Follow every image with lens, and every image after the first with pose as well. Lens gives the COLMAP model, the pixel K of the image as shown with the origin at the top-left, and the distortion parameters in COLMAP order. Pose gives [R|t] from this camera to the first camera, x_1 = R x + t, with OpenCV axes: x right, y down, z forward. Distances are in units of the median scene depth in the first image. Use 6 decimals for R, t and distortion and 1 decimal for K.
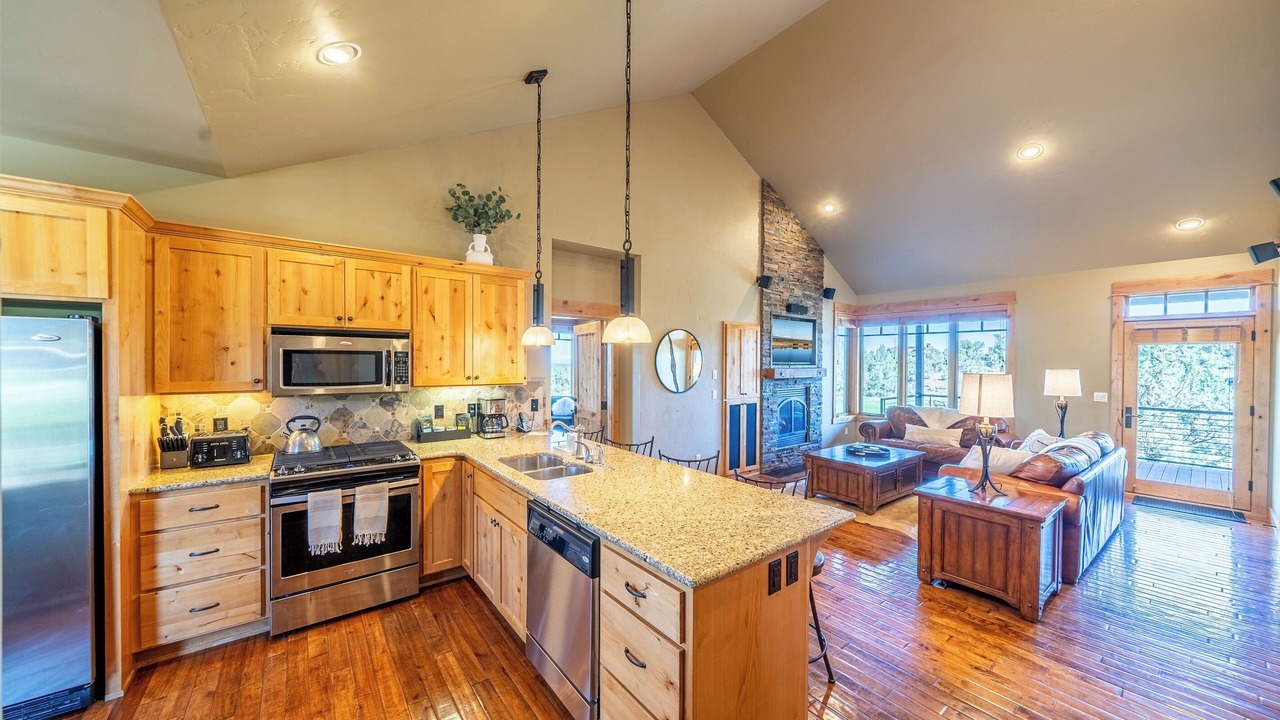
lens RADIAL K [[448.5, 0, 635.4], [0, 448.5, 367.6], [0, 0, 1]] dist [-0.005513, -0.000026]
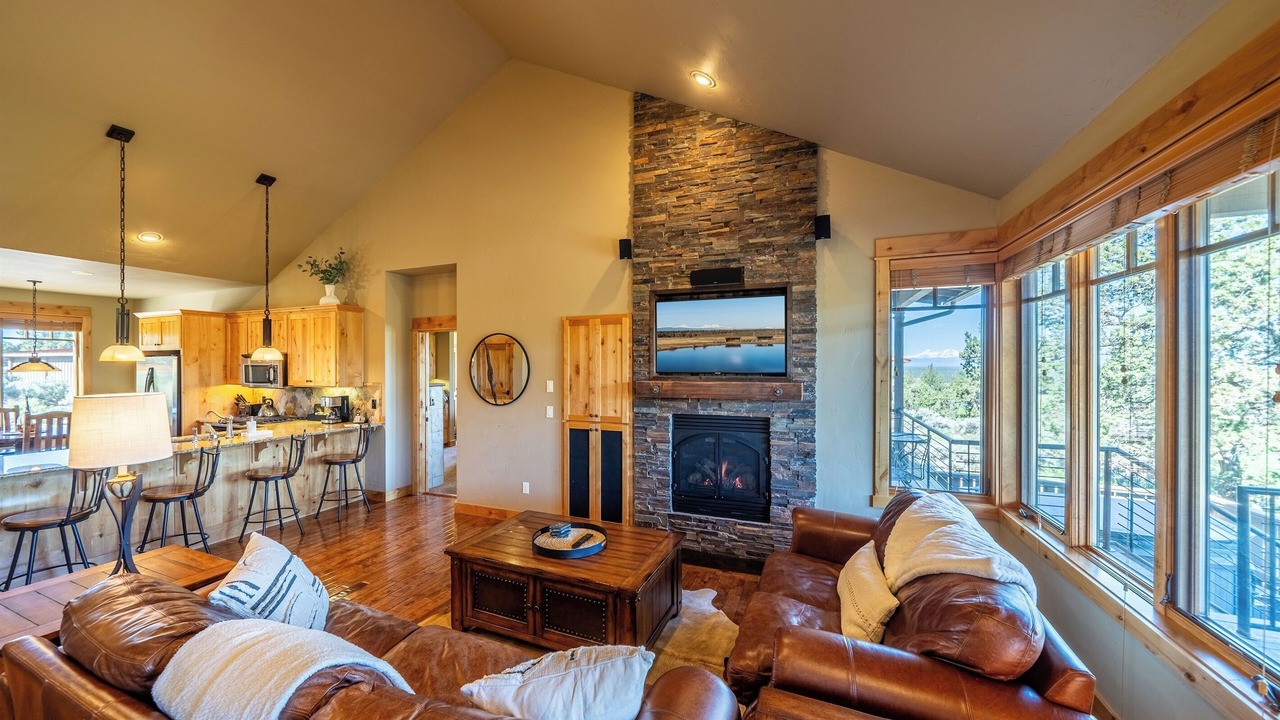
lens RADIAL K [[448.5, 0, 612.3], [0, 448.5, 368.8], [0, 0, 1]] dist [-0.005513, -0.000026]
pose [[0.494810, 0.000130, -0.869001, 1.034970], [-0.008189, 0.999956, -0.004513, -0.014504], [0.868962, 0.009349, 0.494790, 0.800786]]
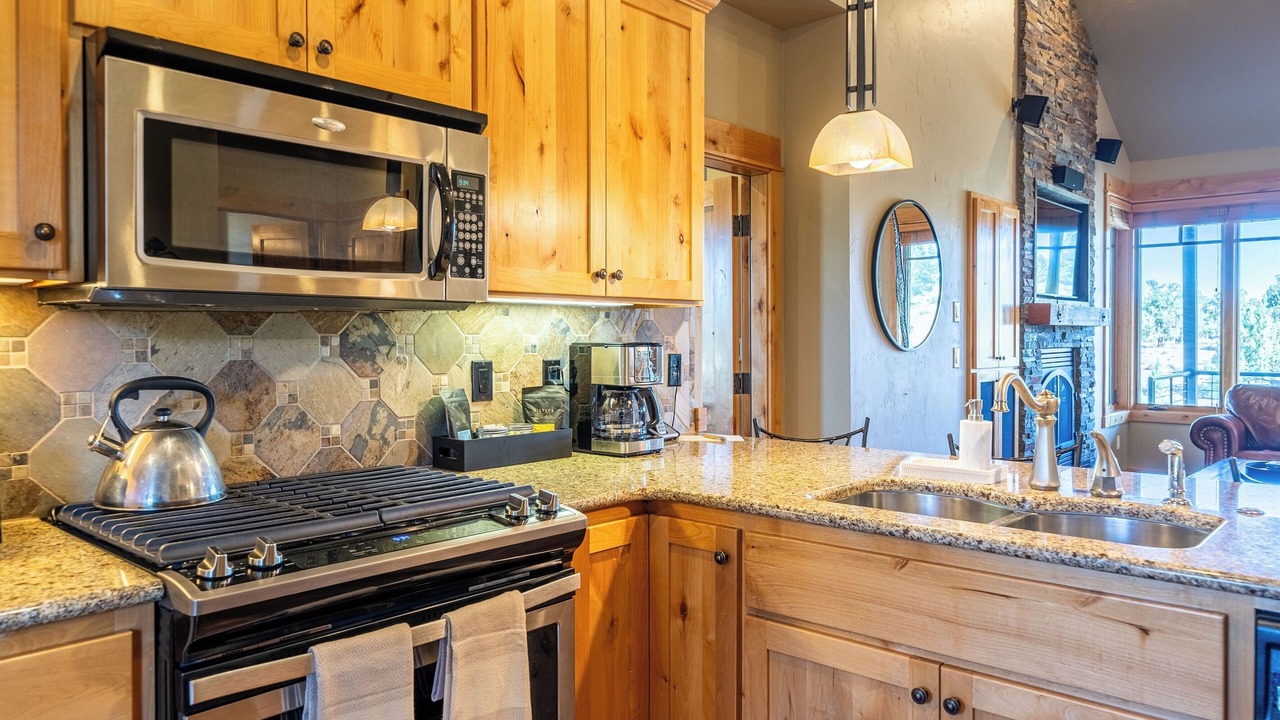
lens RADIAL K [[890.0, 0, 636.7], [0, 890.0, 353.1], [0, 0, 1]] dist [0.004345, 0.006550]
pose [[0.982987, -0.011039, 0.183342, -0.327779], [0.010602, 0.999938, 0.003363, 0.055911], [-0.183368, -0.001362, 0.983043, 0.230996]]
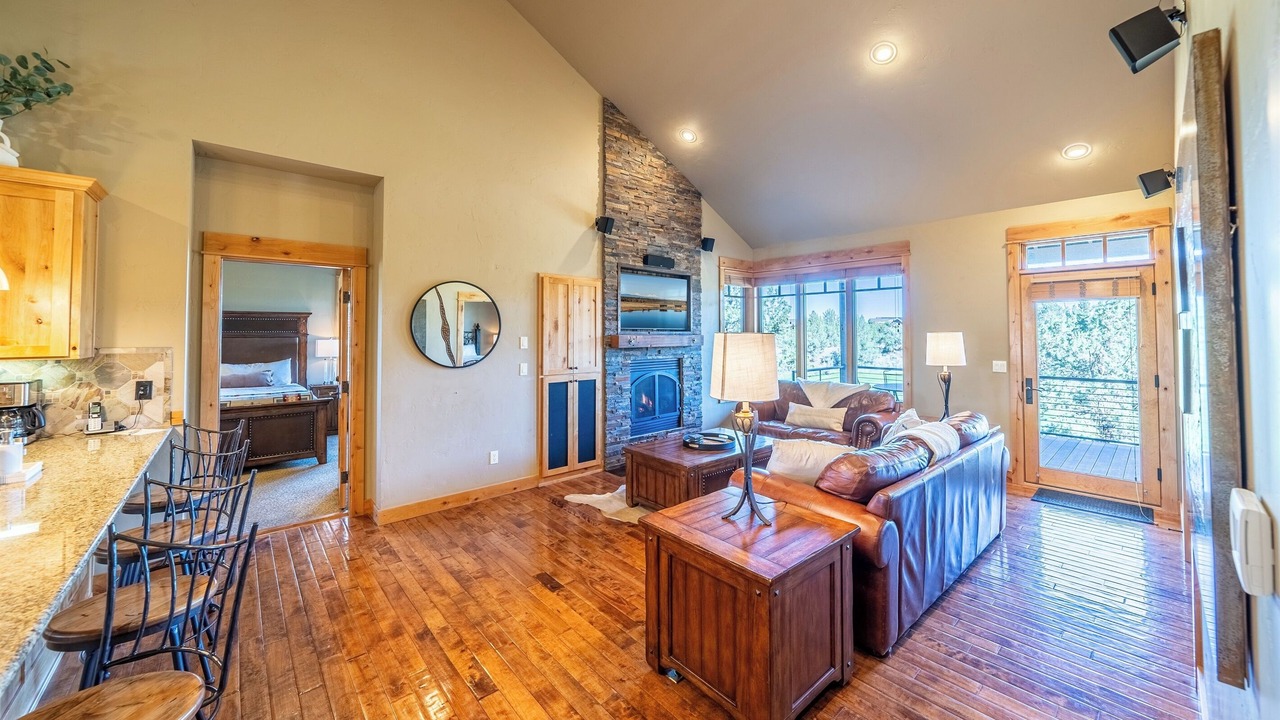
lens RADIAL K [[469.7, 0, 667.5], [0, 469.7, 323.0], [0, 0, 1]] dist [-0.005411, -0.000466]
pose [[0.995573, -0.004132, 0.093898, 0.389358], [0.007681, 0.999269, -0.037458, 0.015208], [-0.093674, 0.038014, 0.994877, 0.213881]]
